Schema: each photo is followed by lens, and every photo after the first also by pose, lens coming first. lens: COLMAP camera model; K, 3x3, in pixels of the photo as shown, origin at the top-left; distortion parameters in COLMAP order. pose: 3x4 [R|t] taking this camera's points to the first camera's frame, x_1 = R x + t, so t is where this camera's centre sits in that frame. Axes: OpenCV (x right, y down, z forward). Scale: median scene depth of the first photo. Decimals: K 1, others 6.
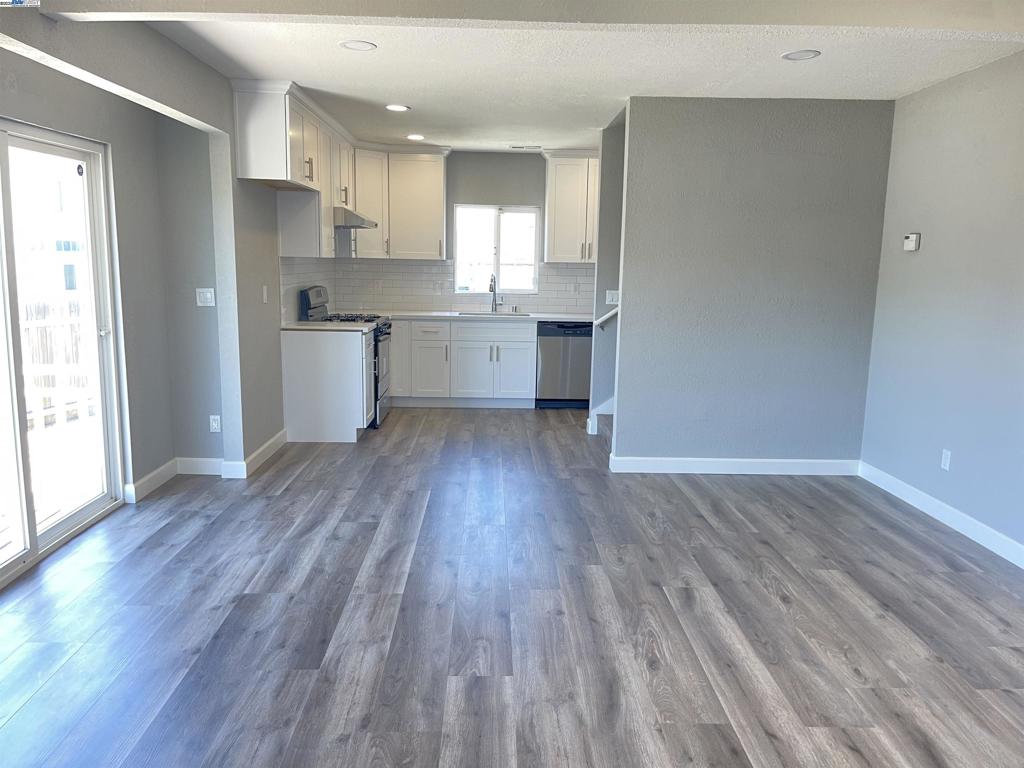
lens RADIAL K [[773.2, 0, 514.0], [0, 773.2, 391.0], [0, 0, 1]] dist [0.064214, -0.088390]
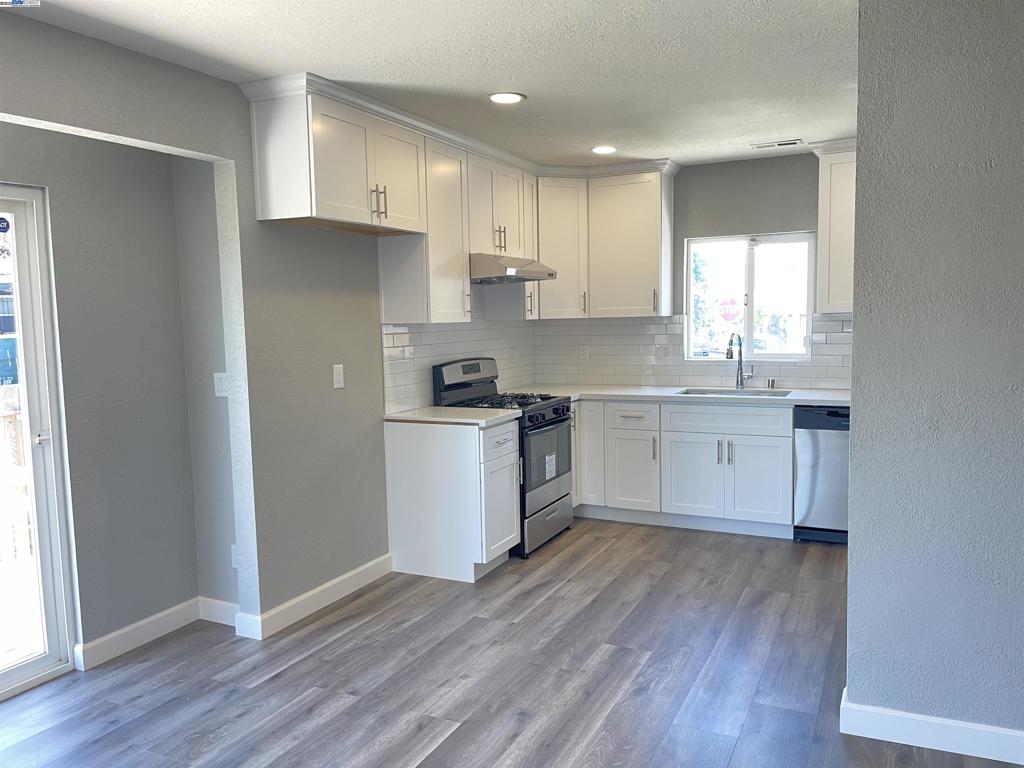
lens RADIAL K [[773.2, 0, 514.0], [0, 773.2, 391.0], [0, 0, 1]] dist [0.064214, -0.088390]
pose [[0.884728, 0.006767, -0.466059, 0.134615], [-0.038671, 0.997513, -0.058925, -0.058264], [0.464501, 0.070155, 0.882789, 0.341672]]
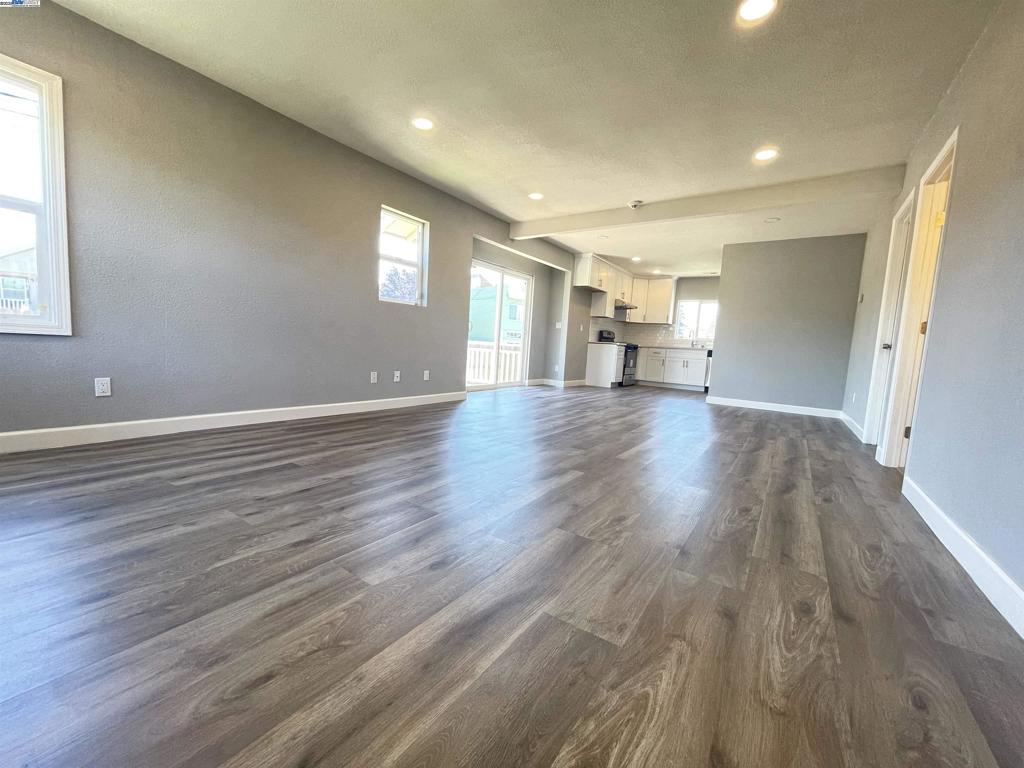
lens RADIAL K [[412.8, 0, 504.1], [0, 412.8, 385.4], [0, 0, 1]] dist [-0.001072, -0.000053]
pose [[0.798478, 0.087914, -0.595571, 0.289631], [-0.142054, 0.988859, -0.044481, 0.149179], [0.585025, 0.120120, 0.802070, -0.267596]]
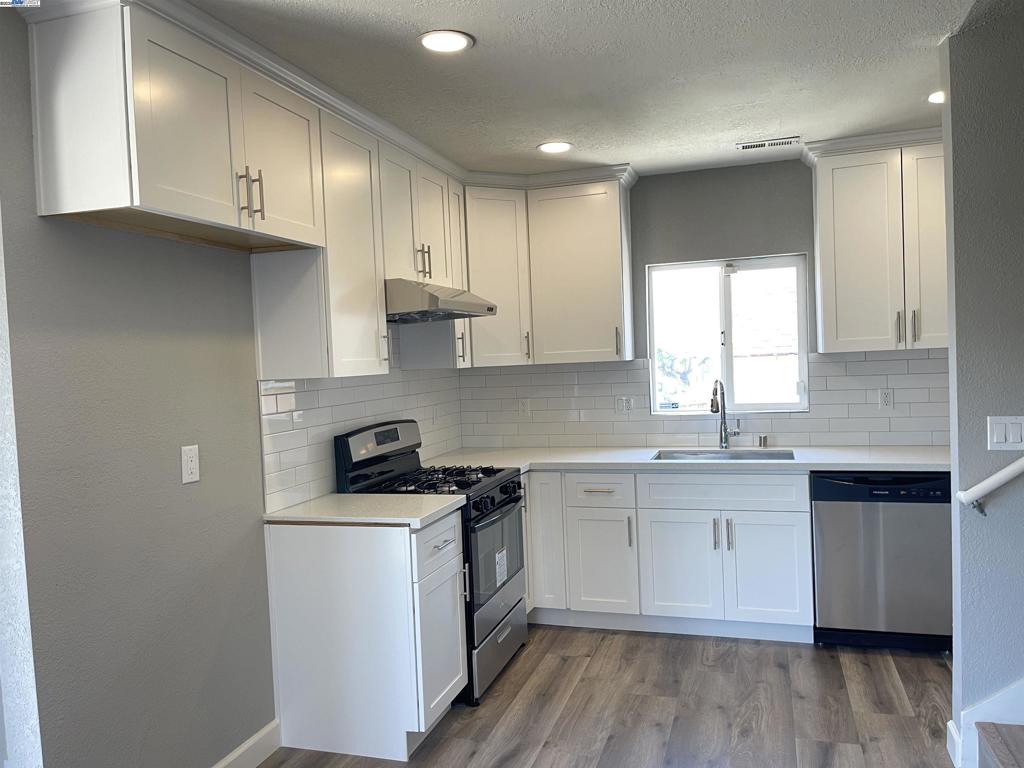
lens RADIAL K [[773.2, 0, 514.0], [0, 773.2, 391.0], [0, 0, 1]] dist [0.064214, -0.088390]
pose [[0.941917, -0.045335, -0.332773, 0.021926], [0.005526, 0.992805, -0.119611, -0.087438], [0.335801, 0.110825, 0.935391, 0.488707]]
